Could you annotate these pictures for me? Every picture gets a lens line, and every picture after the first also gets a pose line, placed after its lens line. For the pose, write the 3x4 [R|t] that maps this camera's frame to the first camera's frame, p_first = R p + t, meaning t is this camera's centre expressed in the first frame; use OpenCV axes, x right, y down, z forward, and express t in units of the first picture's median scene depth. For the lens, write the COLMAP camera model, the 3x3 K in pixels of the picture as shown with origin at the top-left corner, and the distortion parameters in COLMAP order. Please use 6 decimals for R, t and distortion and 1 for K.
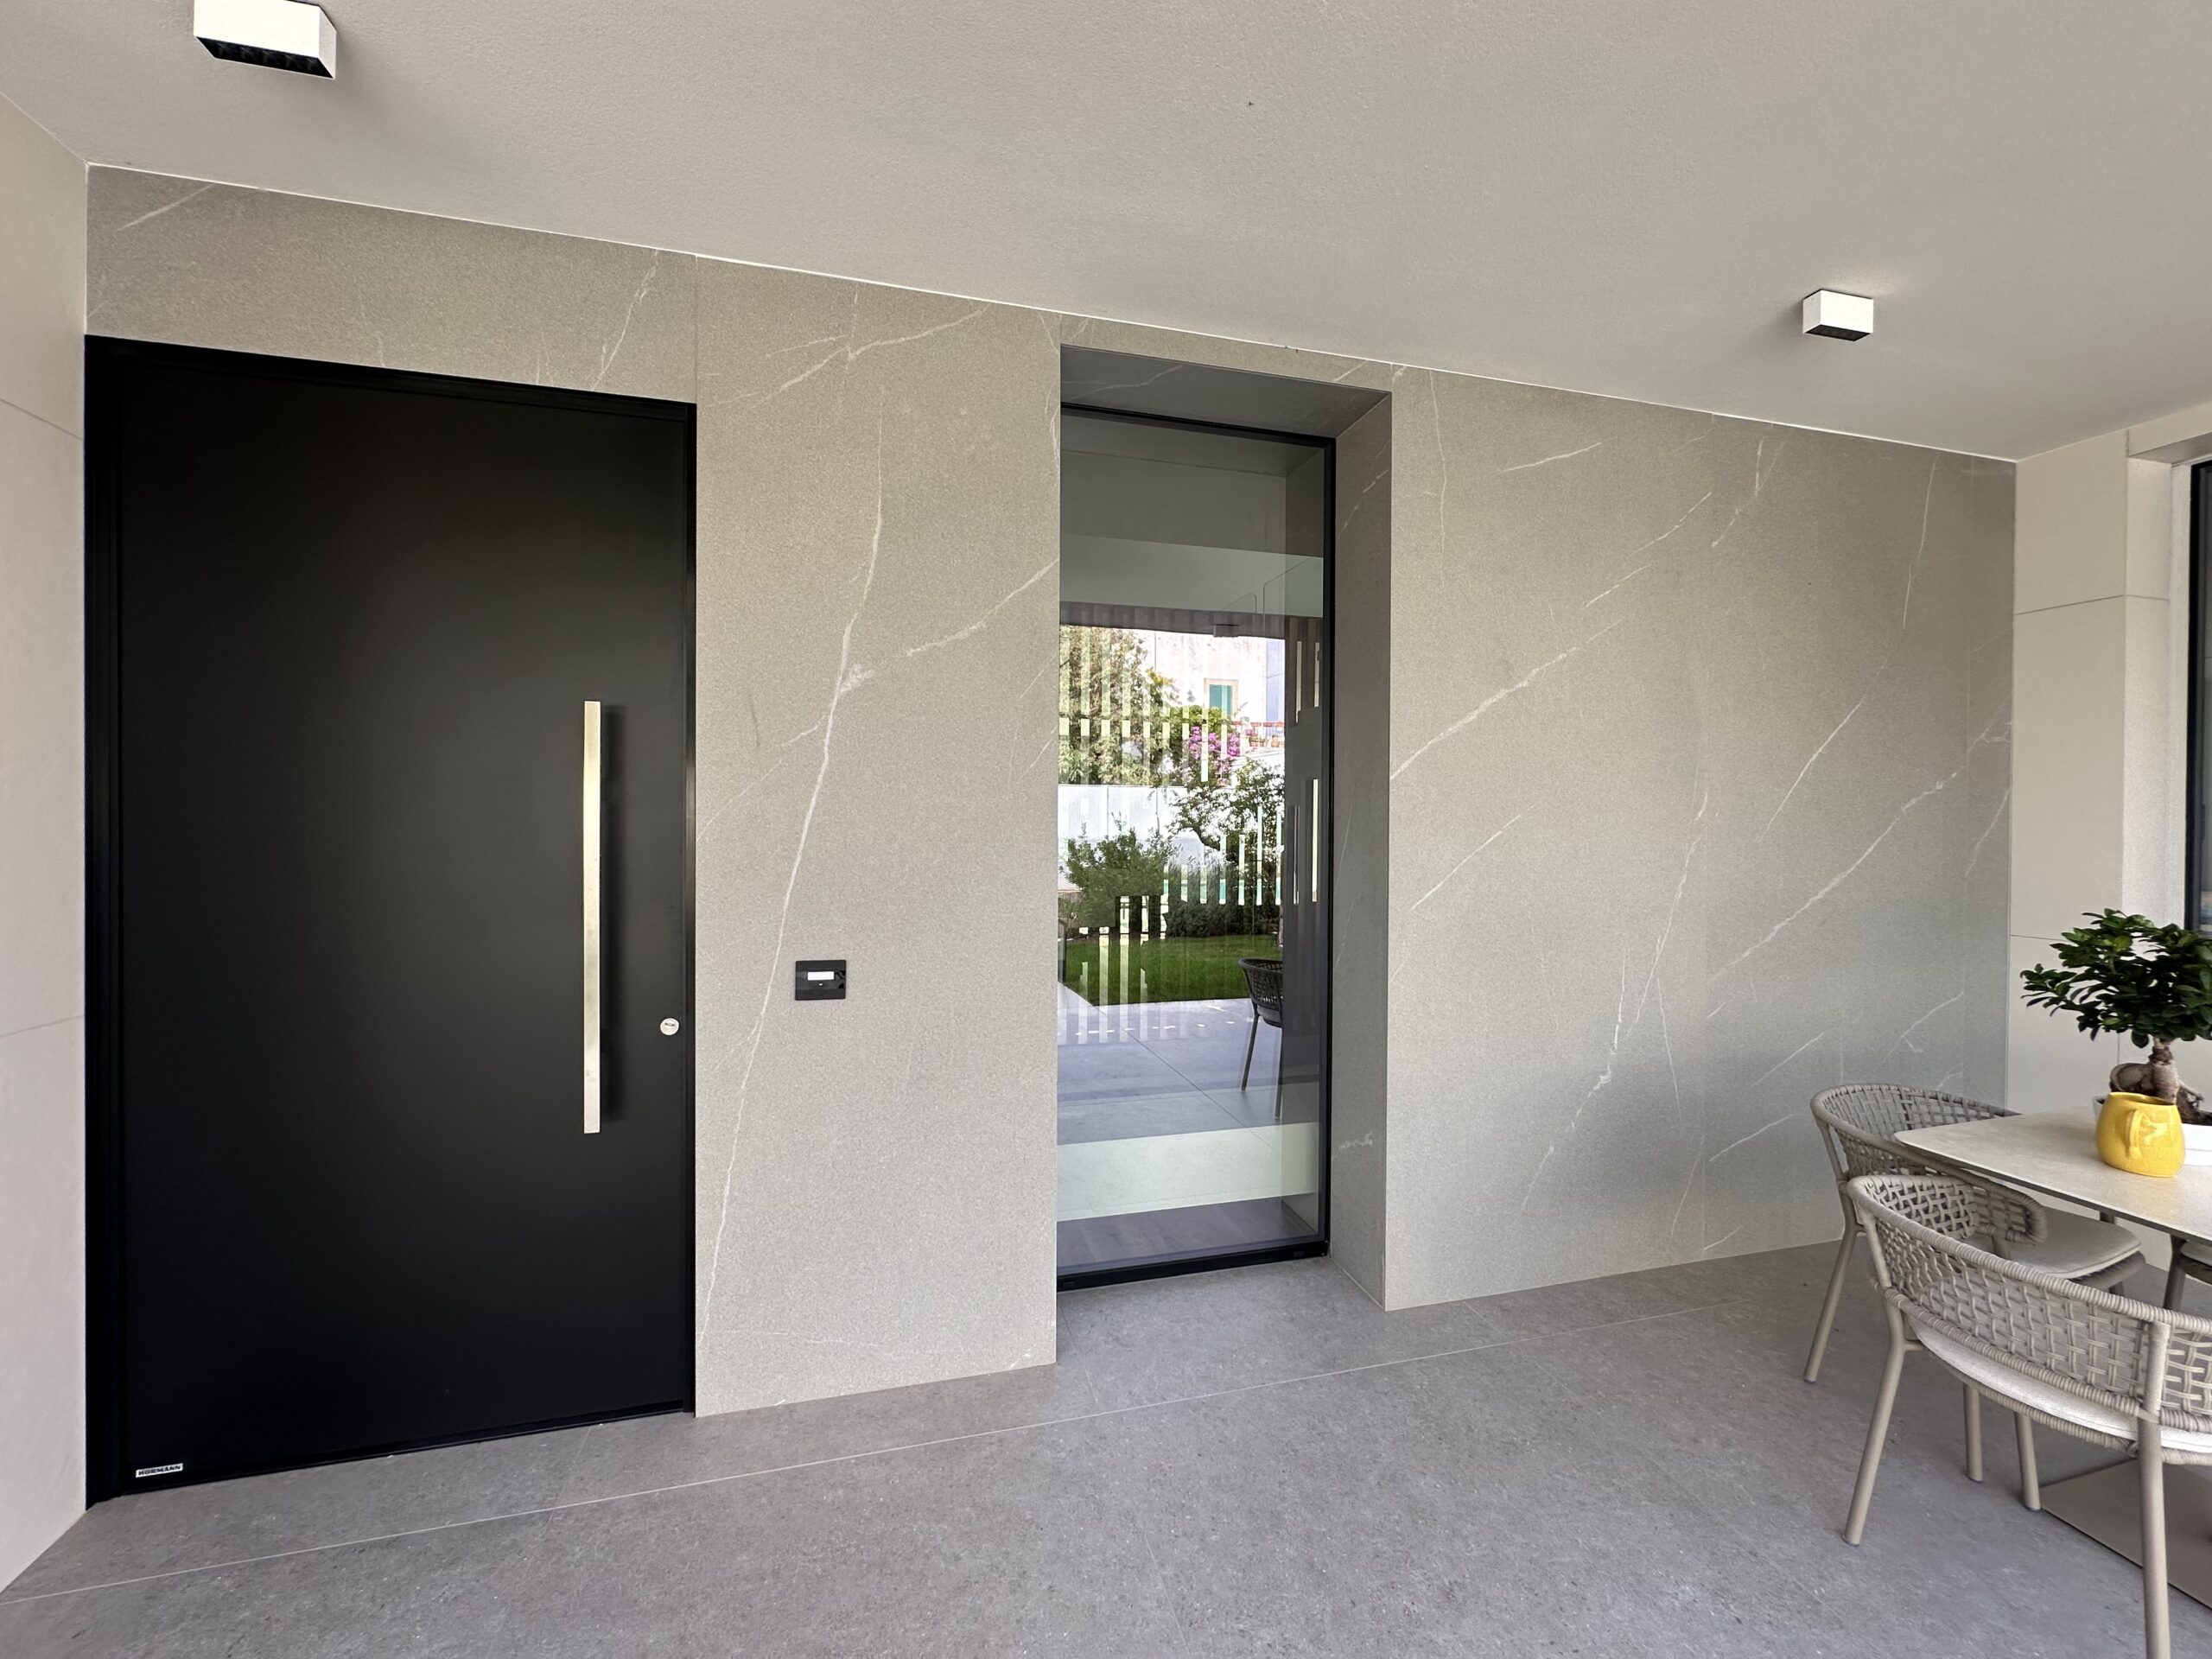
lens RADIAL K [[877.3, 0, 1109.5], [0, 877.3, 823.7], [0, 0, 1]] dist [-0.005484, 0.001607]
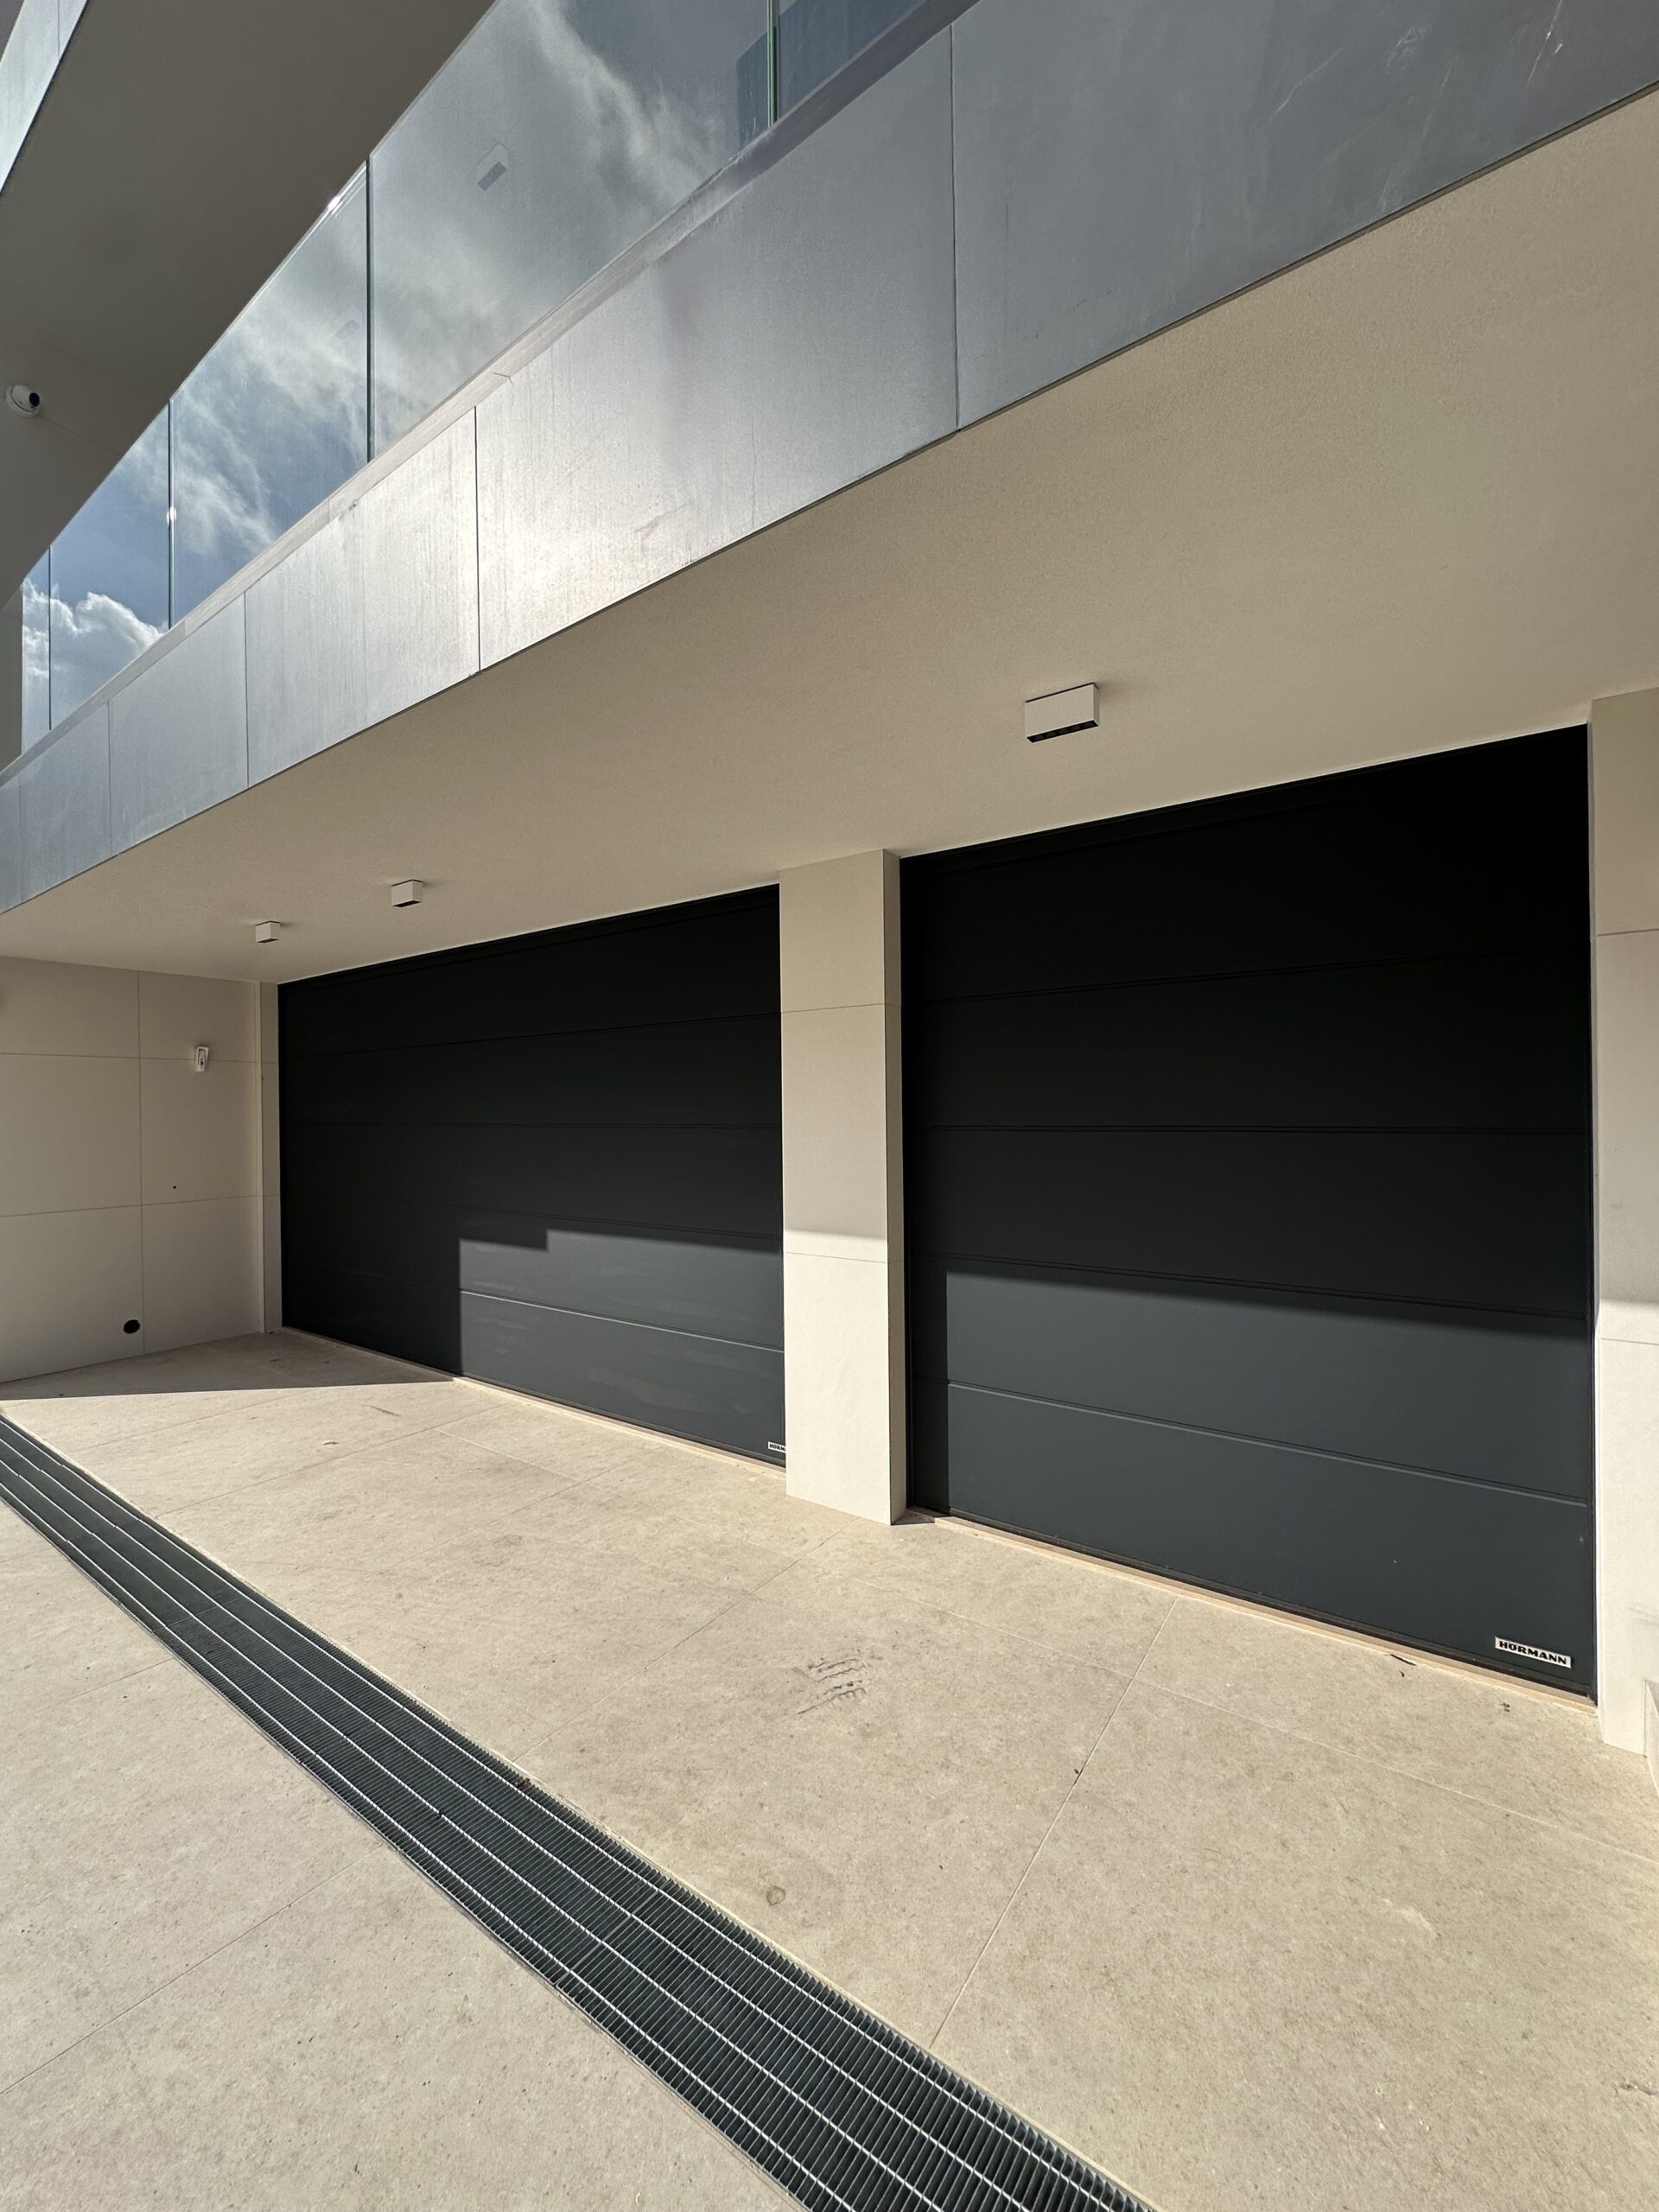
lens RADIAL K [[877.3, 0, 839.7], [0, 877.3, 1112.8], [0, 0, 1]] dist [-0.005484, 0.001607]
pose [[-0.645069, 0.001269, 0.764123, -0.492072], [0.015040, 0.999826, 0.011036, -0.076863], [-0.763976, 0.018612, -0.644976, 1.475958]]
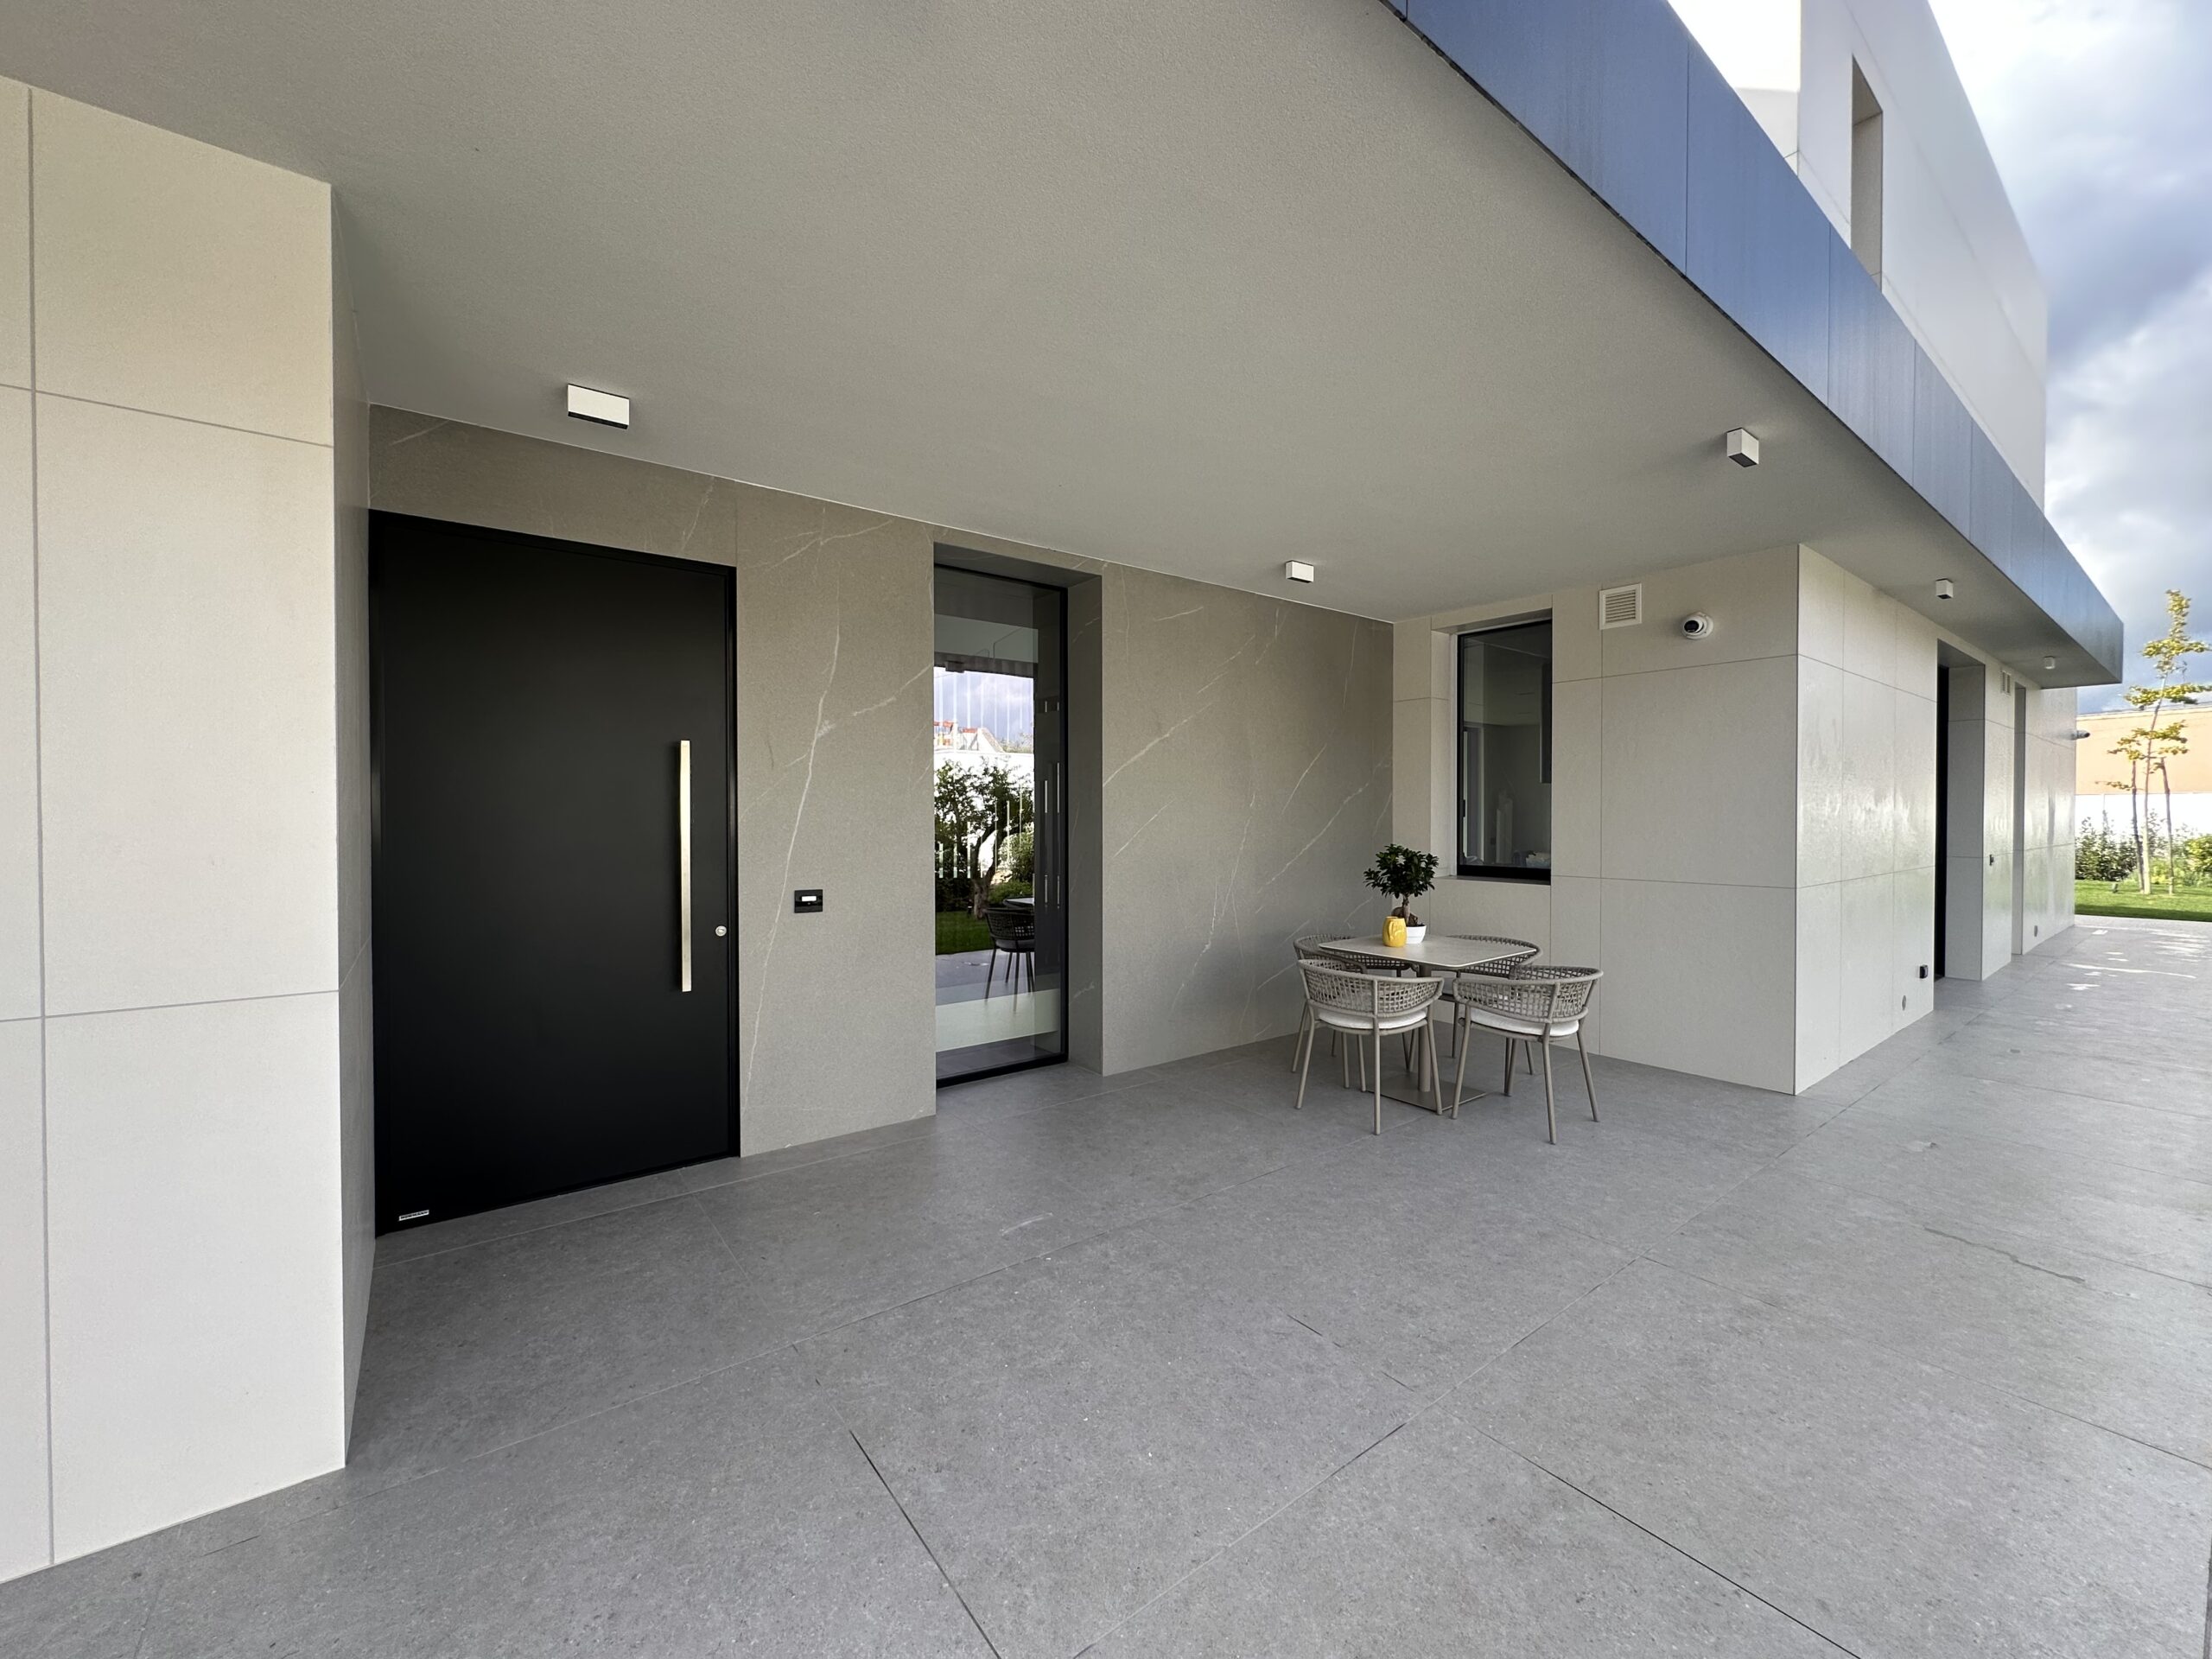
lens RADIAL K [[877.3, 0, 1104.2], [0, 877.3, 822.1], [0, 0, 1]] dist [-0.005484, 0.001607]
pose [[0.925827, -0.010291, 0.377807, -0.438975], [0.008830, 0.999945, 0.005598, 0.016683], [-0.377844, -0.001847, 0.925868, -0.829221]]
